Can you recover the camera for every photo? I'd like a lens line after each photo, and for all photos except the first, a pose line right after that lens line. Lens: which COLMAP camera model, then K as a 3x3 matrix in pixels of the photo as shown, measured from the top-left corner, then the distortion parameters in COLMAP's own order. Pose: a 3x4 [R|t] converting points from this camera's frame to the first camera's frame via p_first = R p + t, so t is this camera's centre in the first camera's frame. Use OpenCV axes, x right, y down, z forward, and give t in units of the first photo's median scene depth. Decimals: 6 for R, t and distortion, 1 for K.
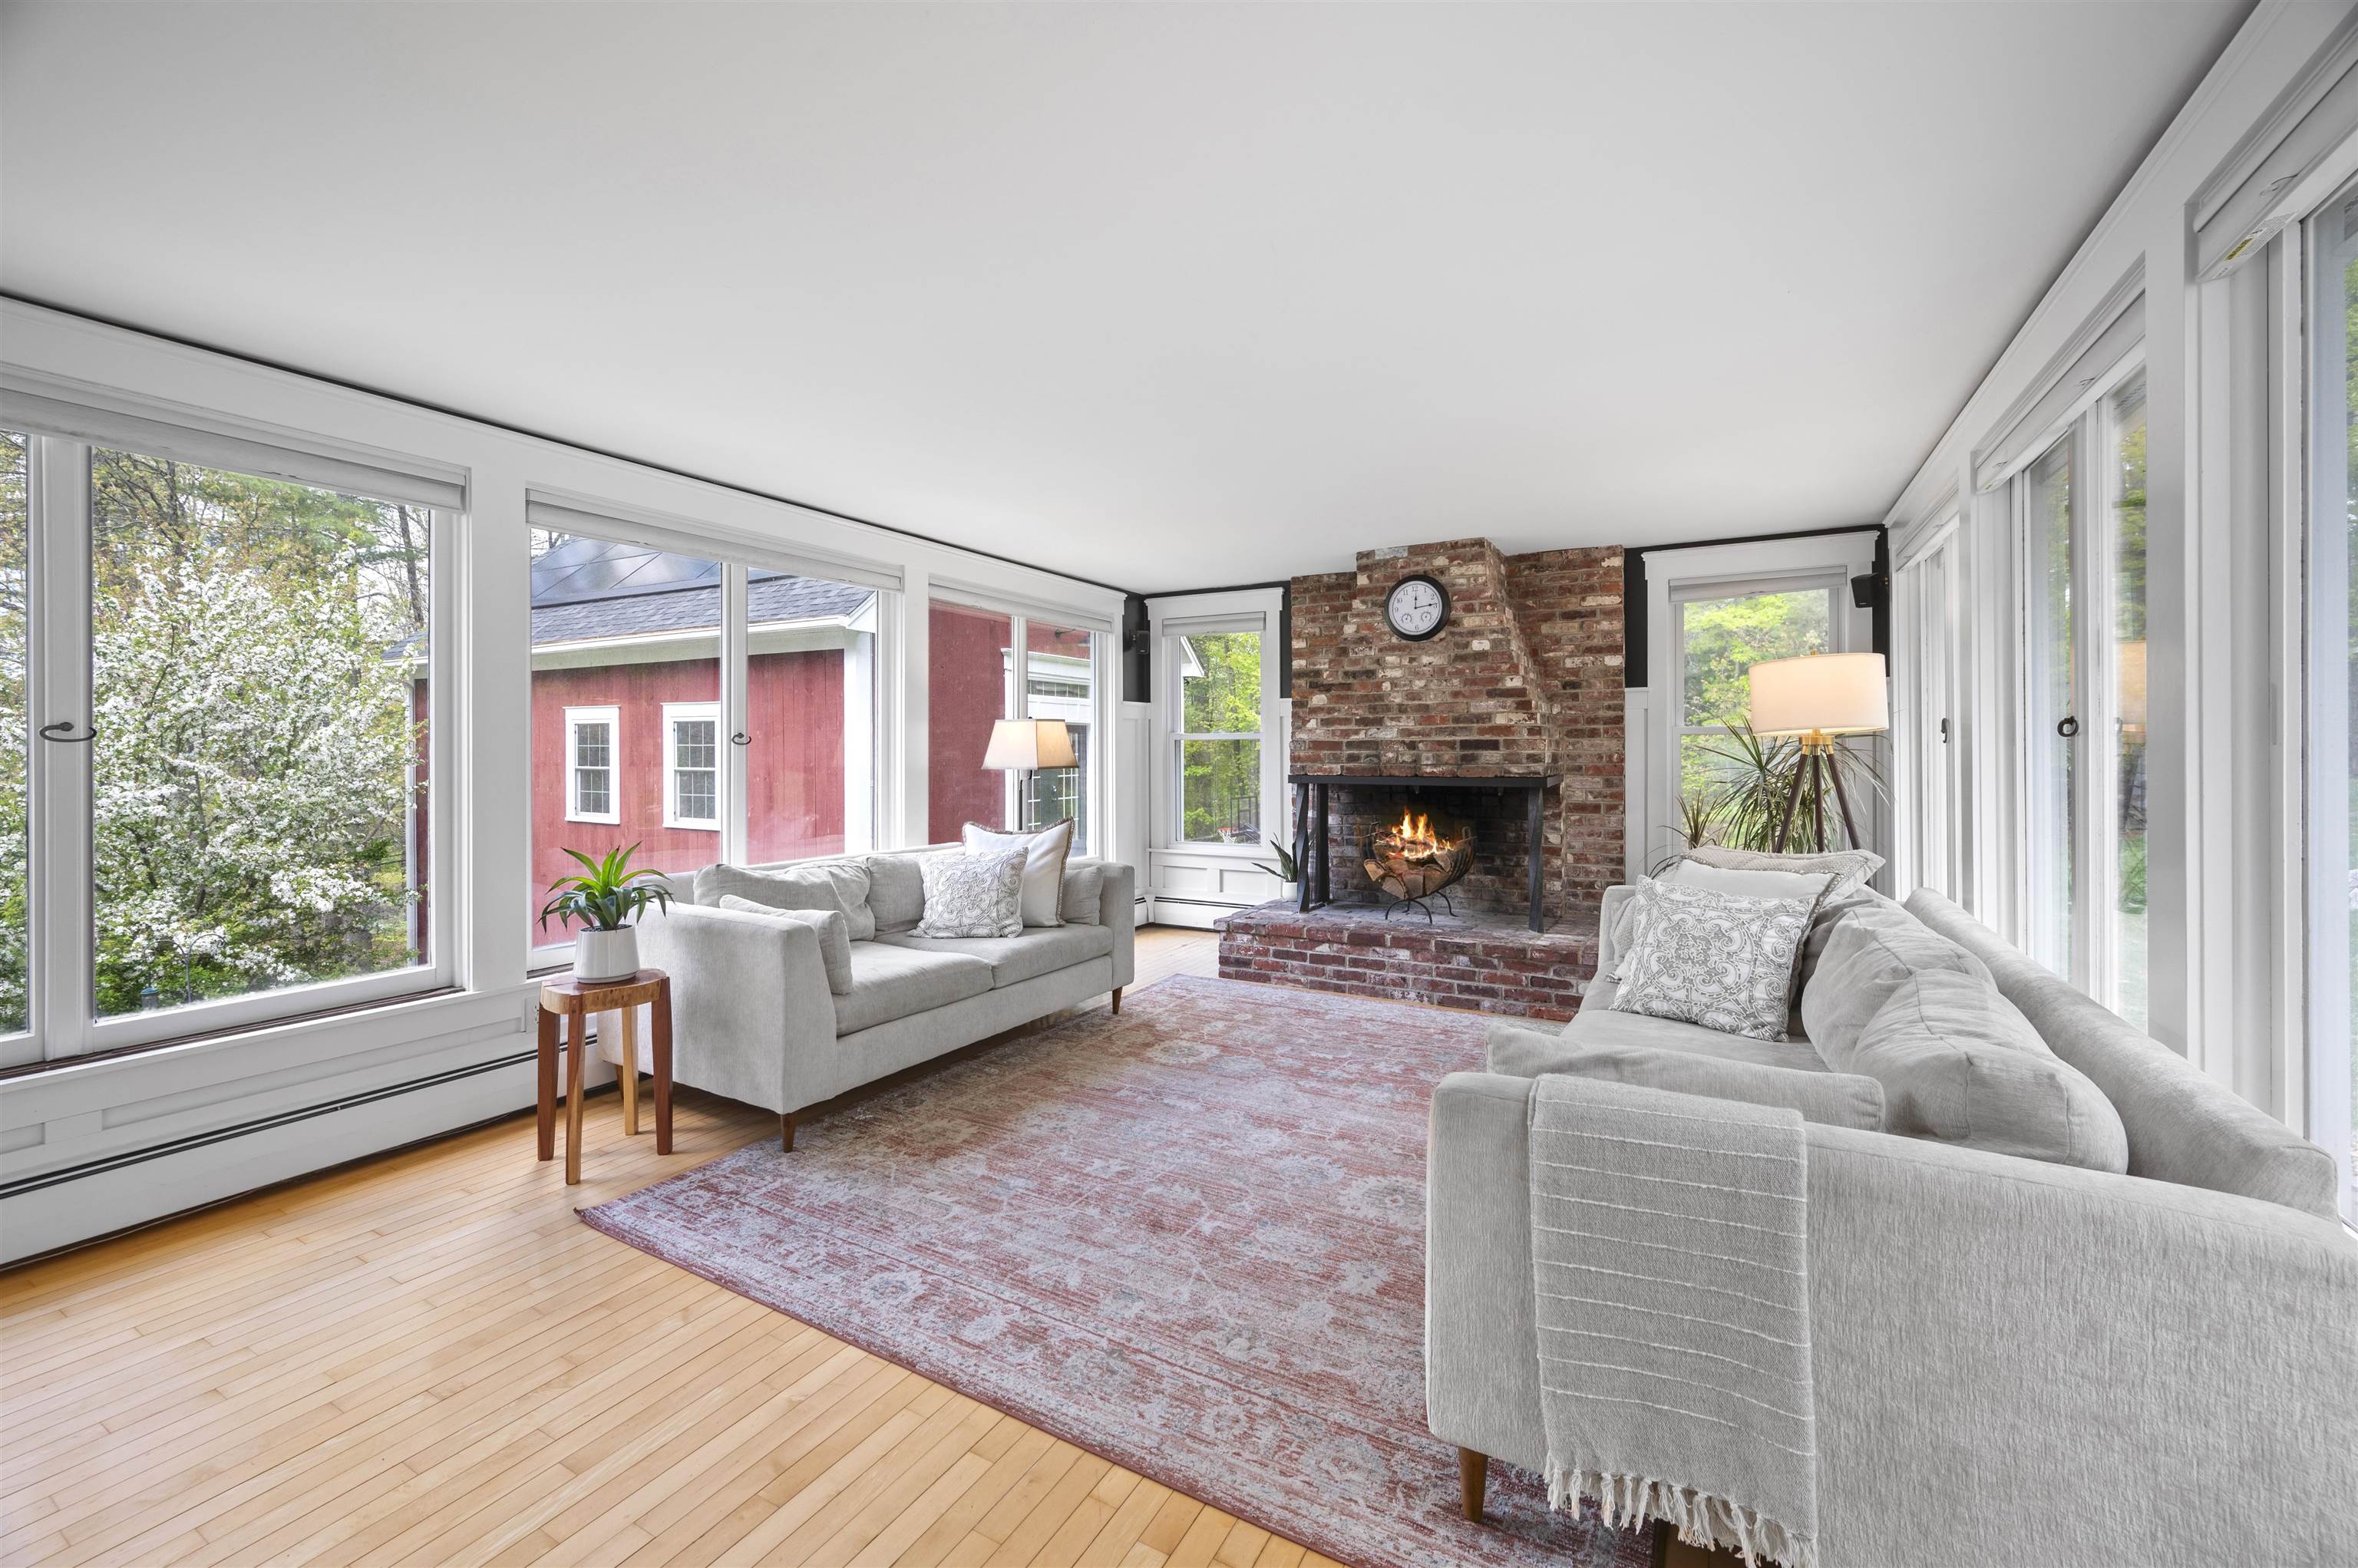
lens RADIAL K [[947.1, 0, 1192.8], [0, 947.1, 748.0], [0, 0, 1]] dist [0.001081, 0.000213]
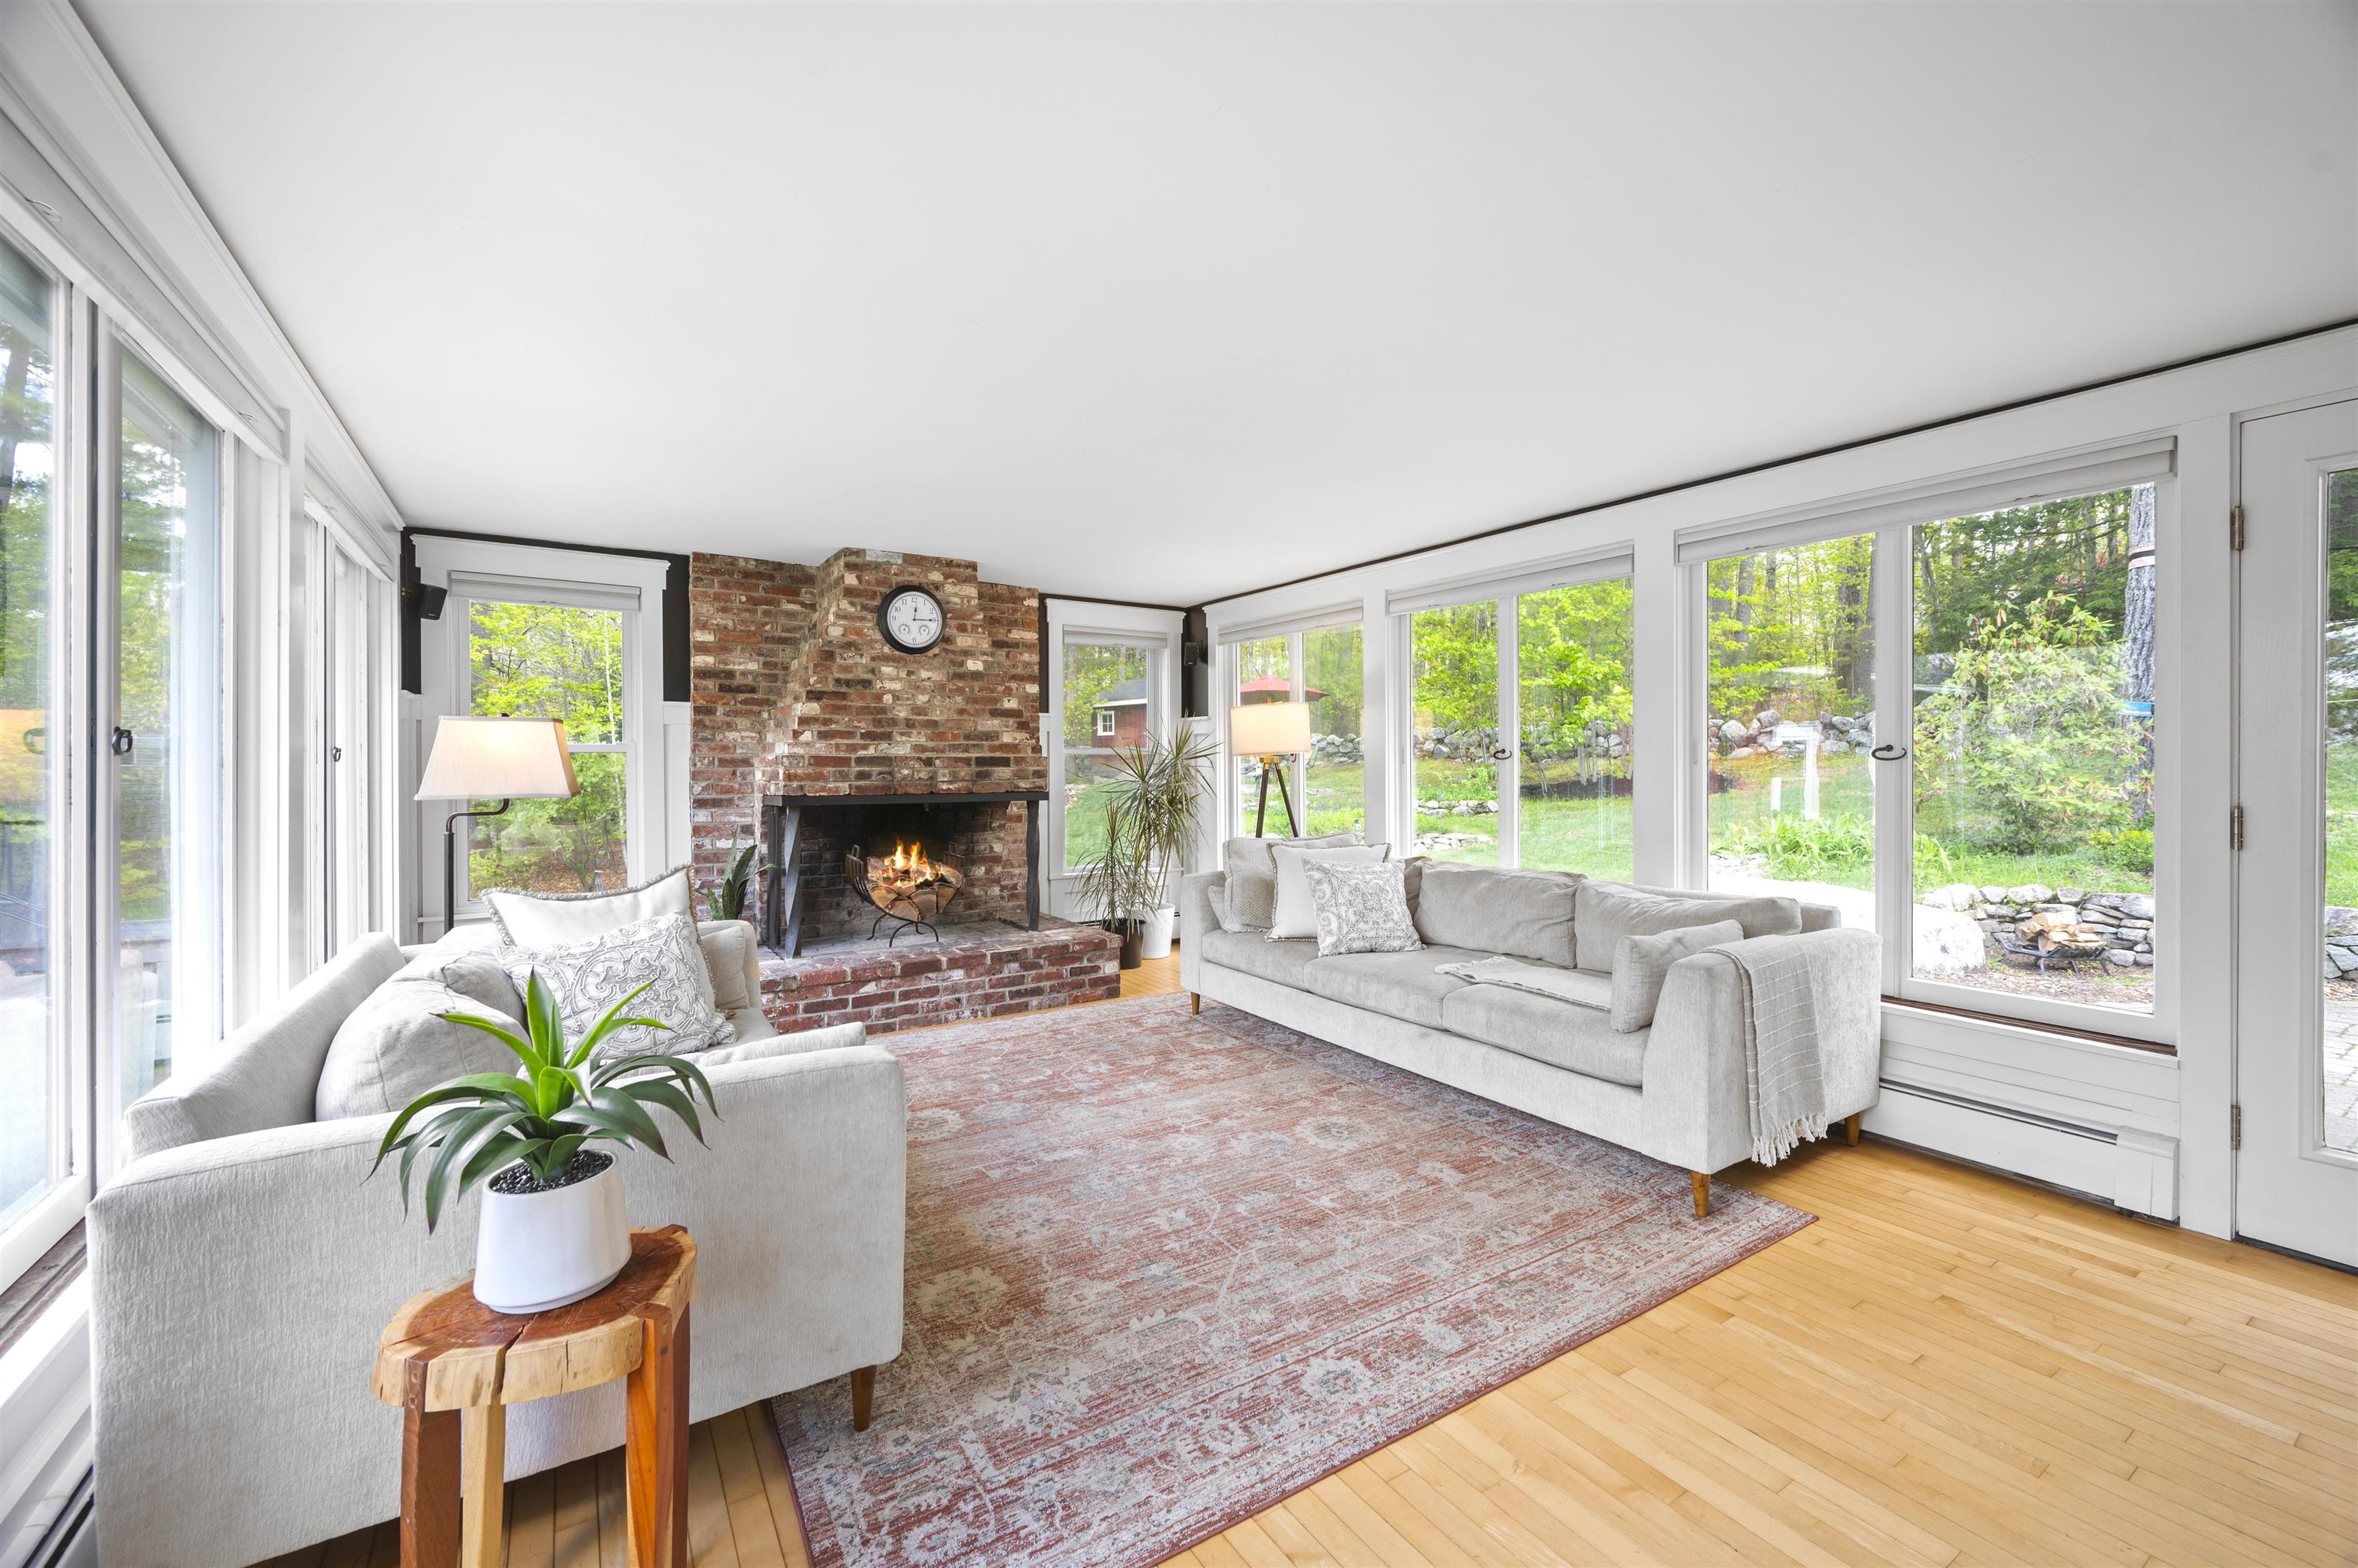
lens RADIAL K [[947.1, 0, 1185.9], [0, 947.1, 768.3], [0, 0, 1]] dist [0.001081, 0.000213]
pose [[0.473773, -0.001936, 0.880645, -0.601582], [-0.001745, 0.999994, 0.003138, 0.000292], [-0.880645, -0.003024, 0.473767, 0.369431]]
